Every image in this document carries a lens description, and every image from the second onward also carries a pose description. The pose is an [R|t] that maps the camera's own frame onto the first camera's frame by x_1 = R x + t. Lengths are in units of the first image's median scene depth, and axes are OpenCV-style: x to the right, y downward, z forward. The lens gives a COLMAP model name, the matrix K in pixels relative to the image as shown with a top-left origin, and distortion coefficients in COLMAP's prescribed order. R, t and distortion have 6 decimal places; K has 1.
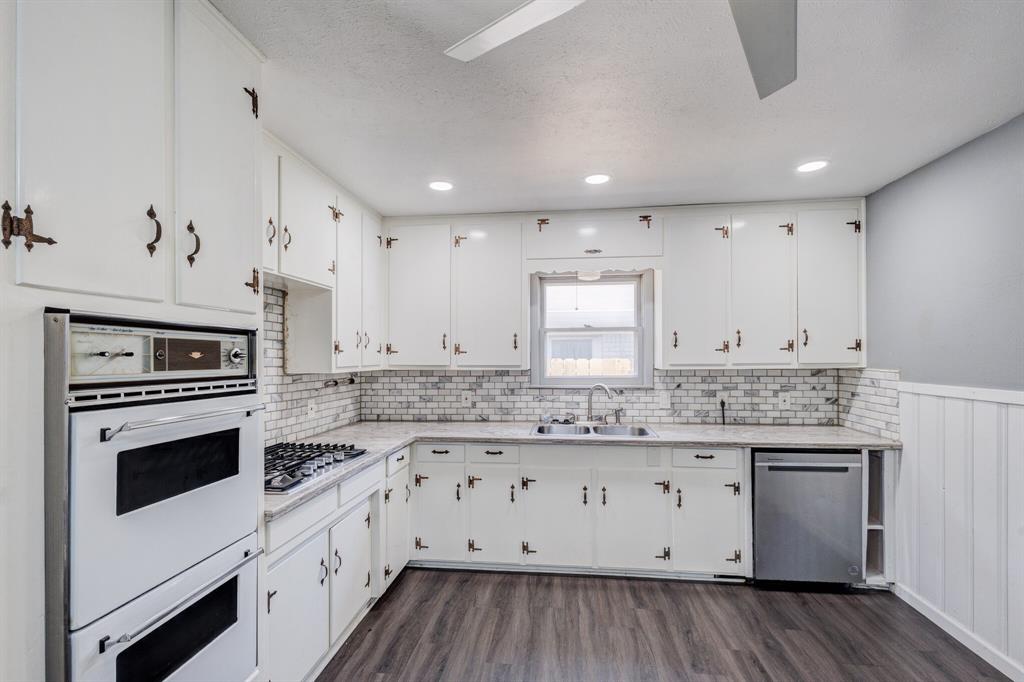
lens RADIAL K [[476.9, 0, 511.3], [0, 476.9, 352.3], [0, 0, 1]] dist [0.007076, 0.000015]
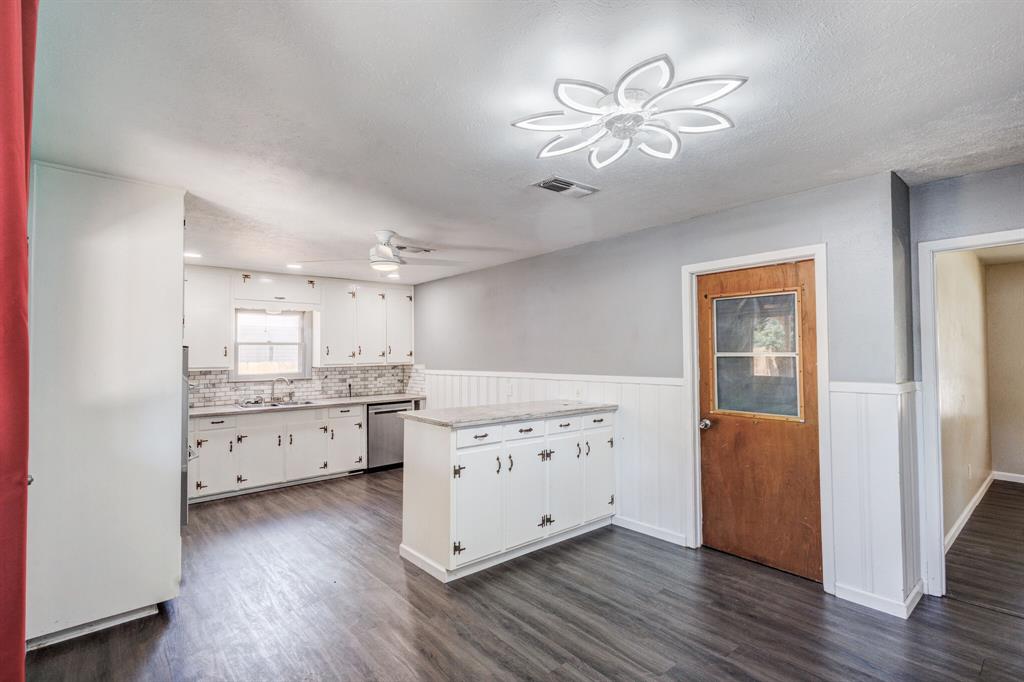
lens RADIAL K [[474.6, 0, 512.0], [0, 474.6, 341.0], [0, 0, 1]] dist [0.008321, -0.000158]
pose [[0.682095, 0.017919, 0.731044, -0.500464], [0.004877, 0.999566, -0.029052, -0.007473], [-0.731247, 0.023382, 0.681711, -0.748355]]
